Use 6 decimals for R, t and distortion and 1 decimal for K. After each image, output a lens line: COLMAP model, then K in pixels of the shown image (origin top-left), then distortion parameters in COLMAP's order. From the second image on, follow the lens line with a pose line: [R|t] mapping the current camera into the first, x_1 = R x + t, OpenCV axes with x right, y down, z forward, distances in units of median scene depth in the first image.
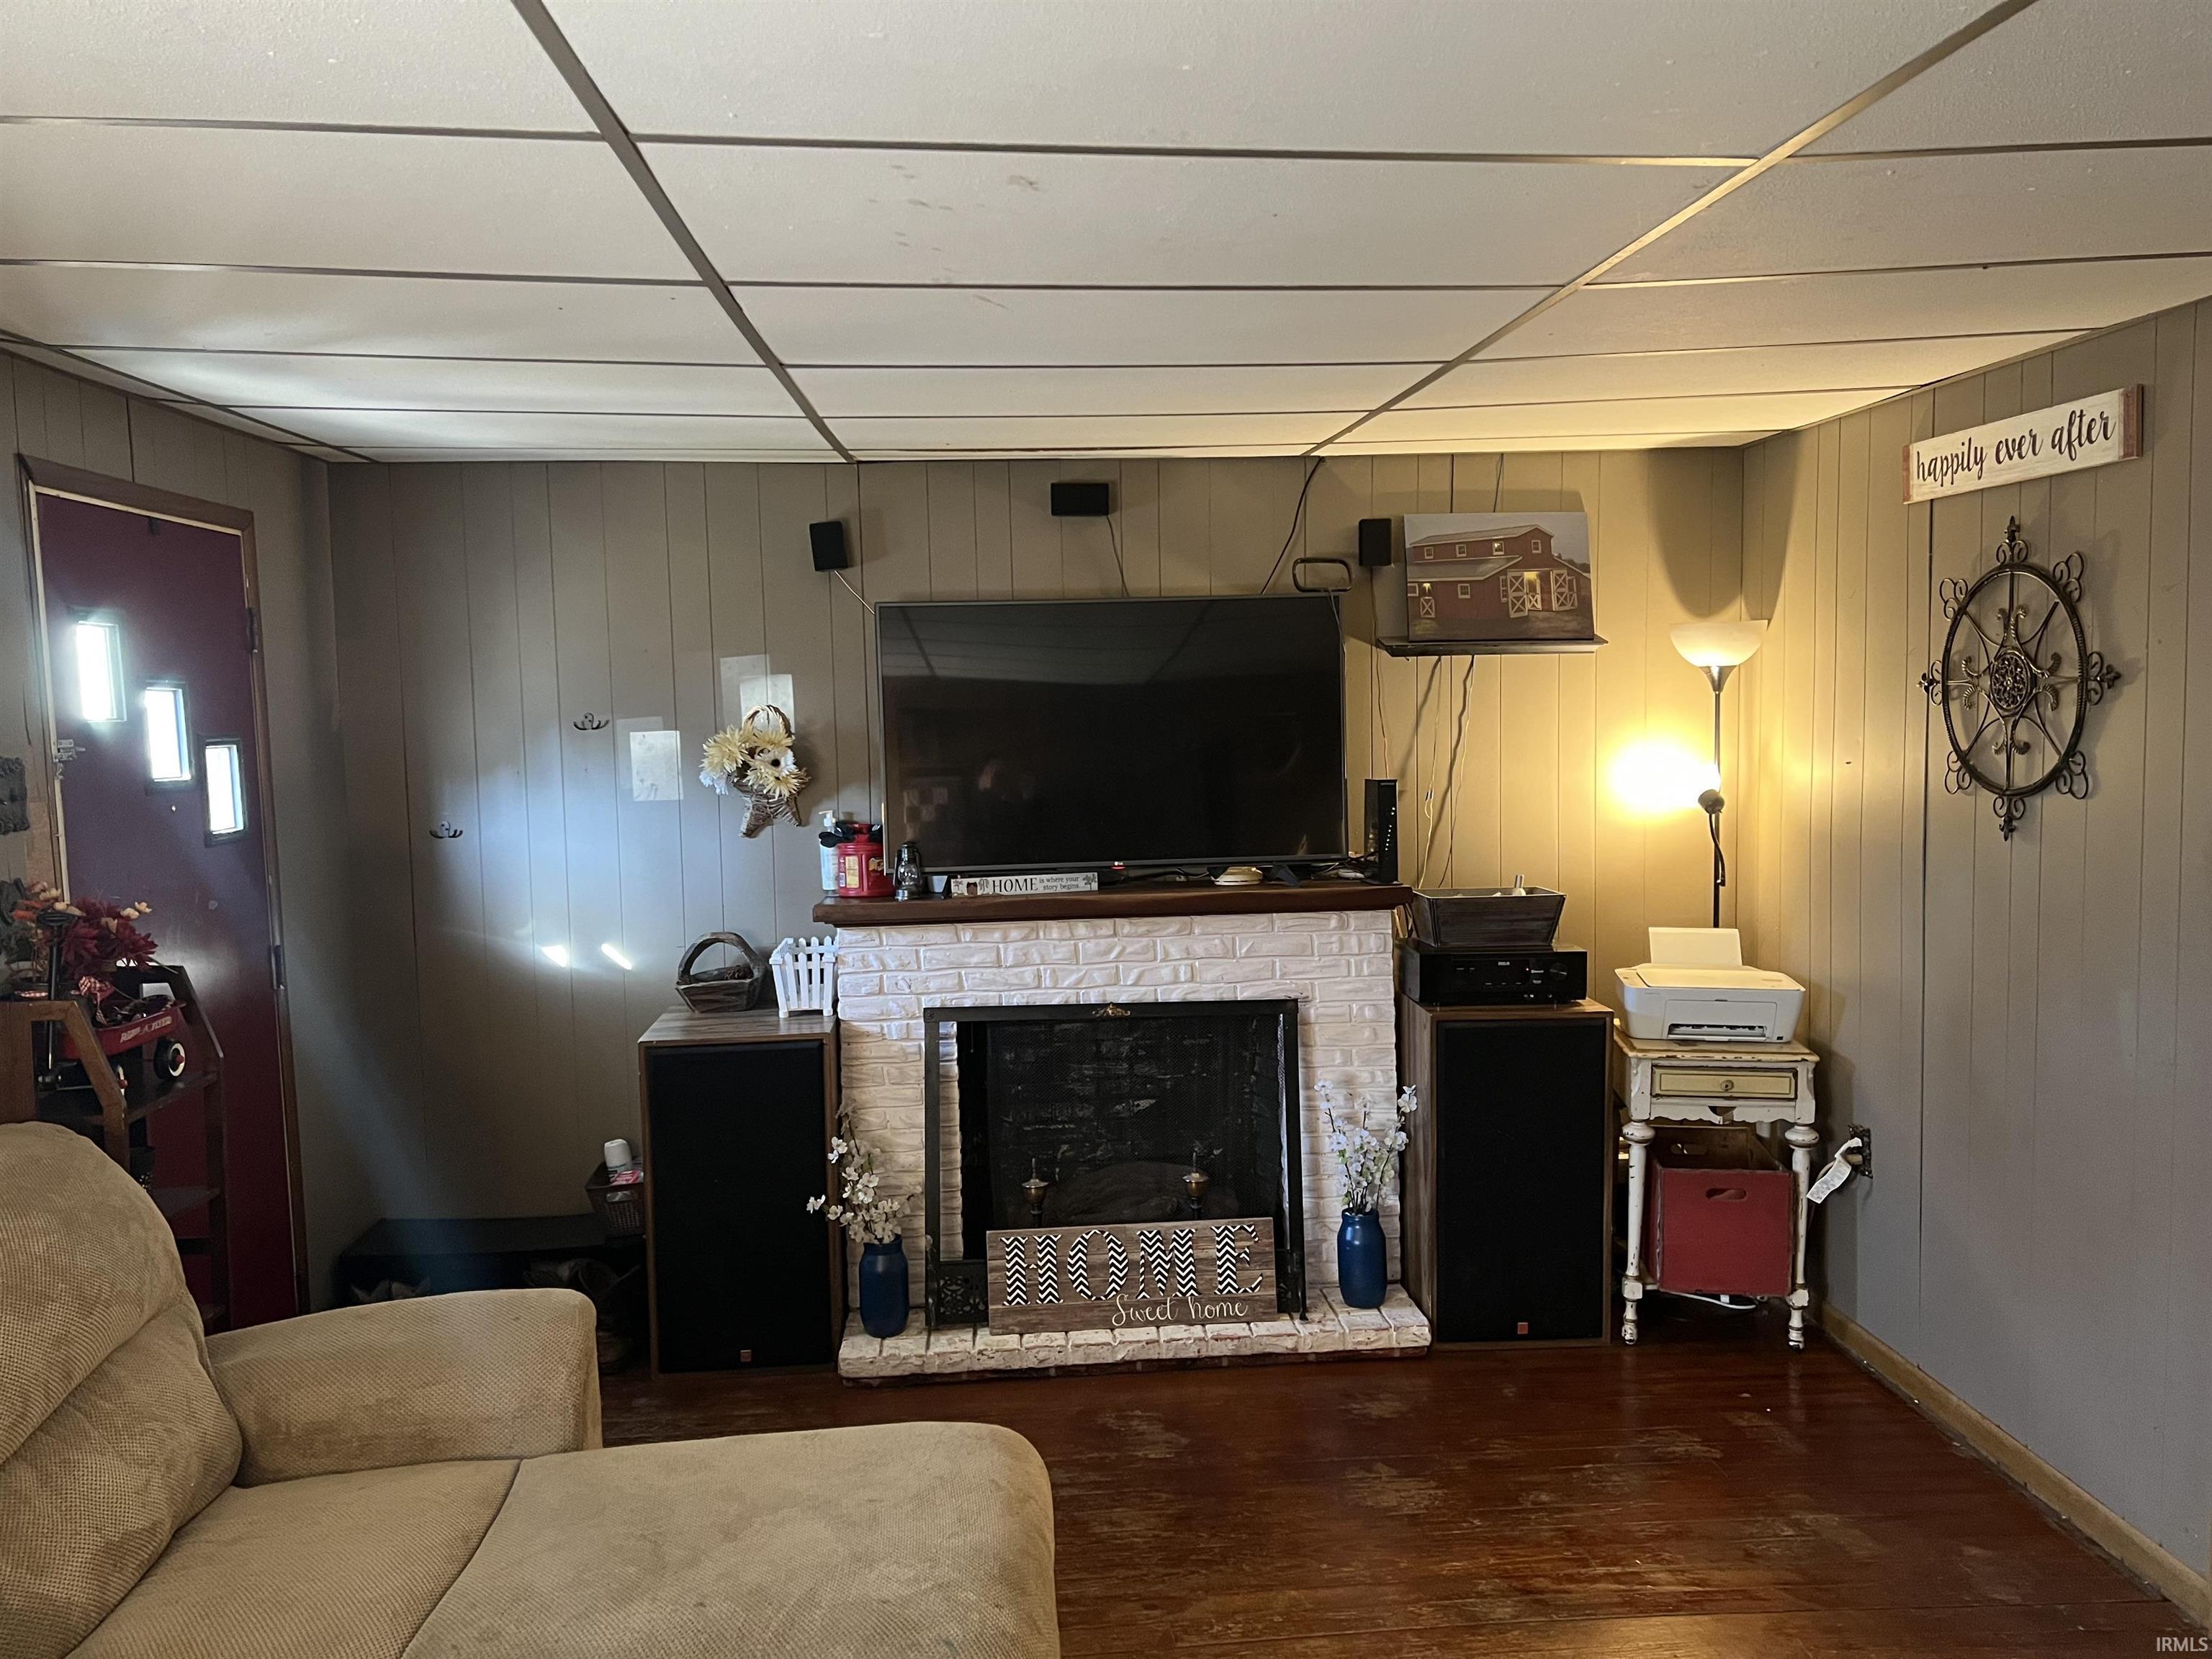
lens RADIAL K [[1694.9, 0, 1107.1], [0, 1694.9, 830.1], [0, 0, 1]] dist [0.036473, 0.000443]
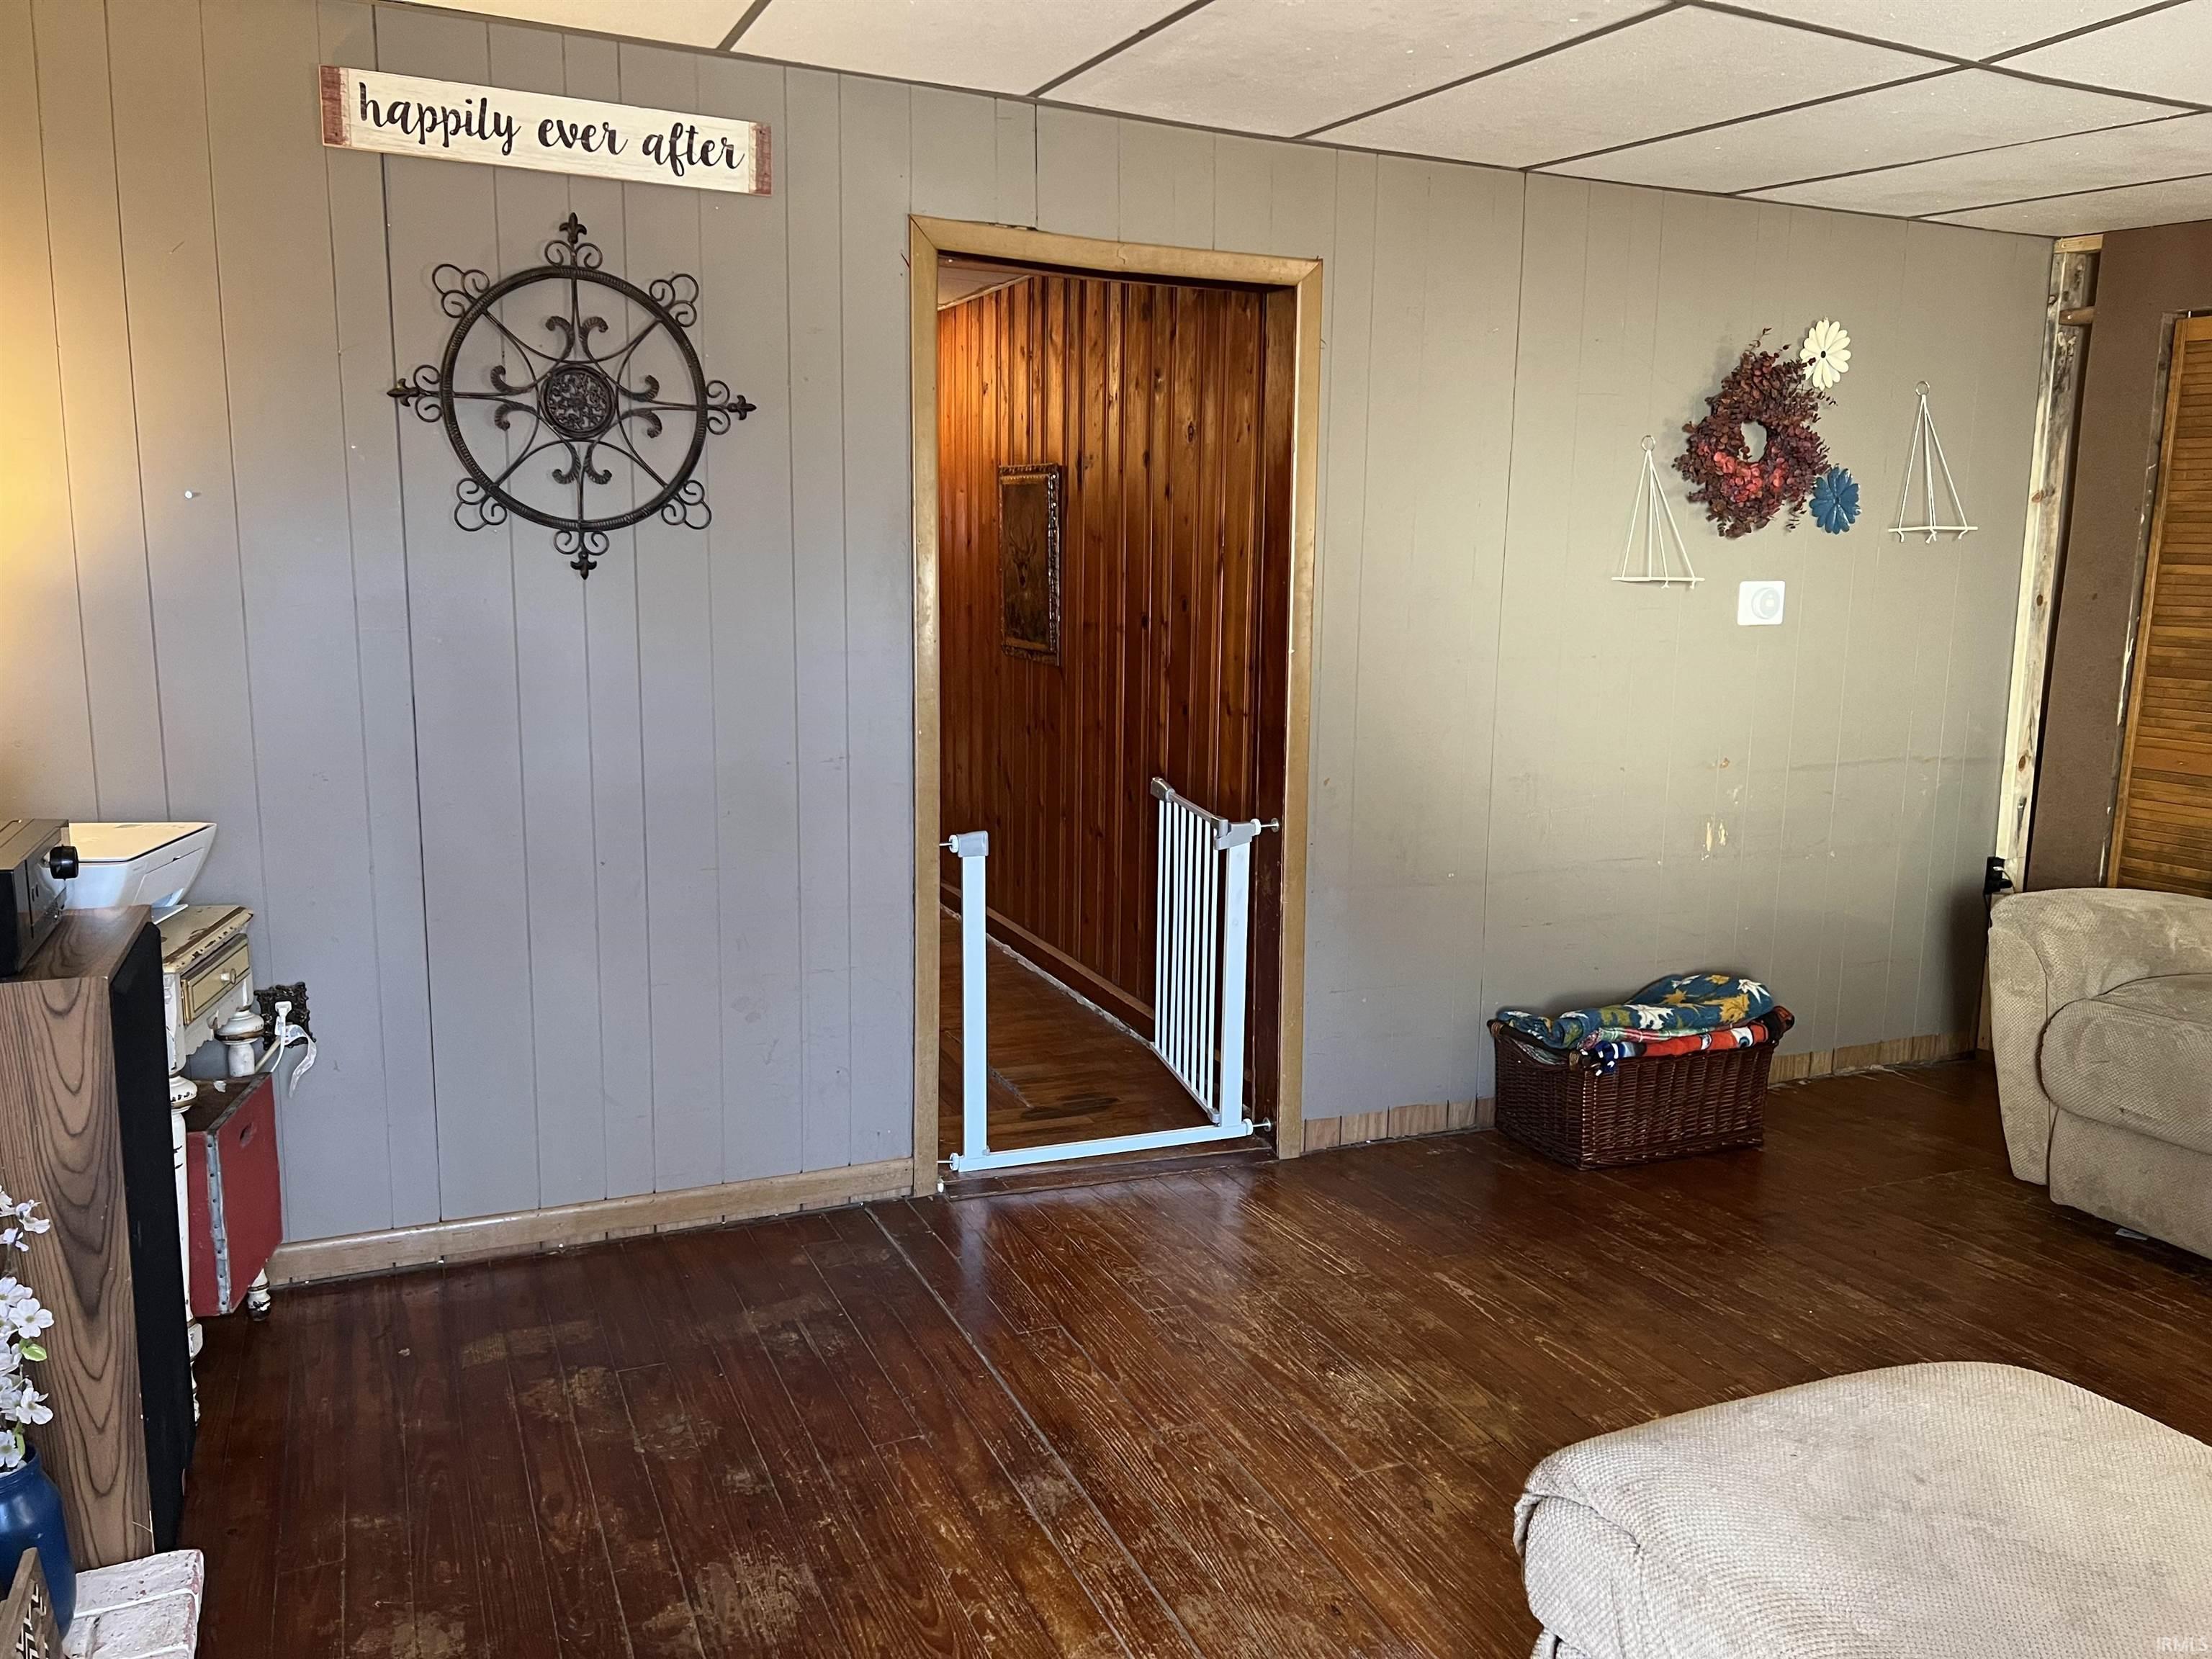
lens RADIAL K [[1694.9, 0, 1108.6], [0, 1694.9, 824.9], [0, 0, 1]] dist [0.036473, 0.000443]
pose [[-0.349562, -0.139693, 0.926441, -0.447173], [0.064976, 0.982827, 0.172712, -0.003741], [-0.934658, 0.120570, -0.334482, 1.070854]]
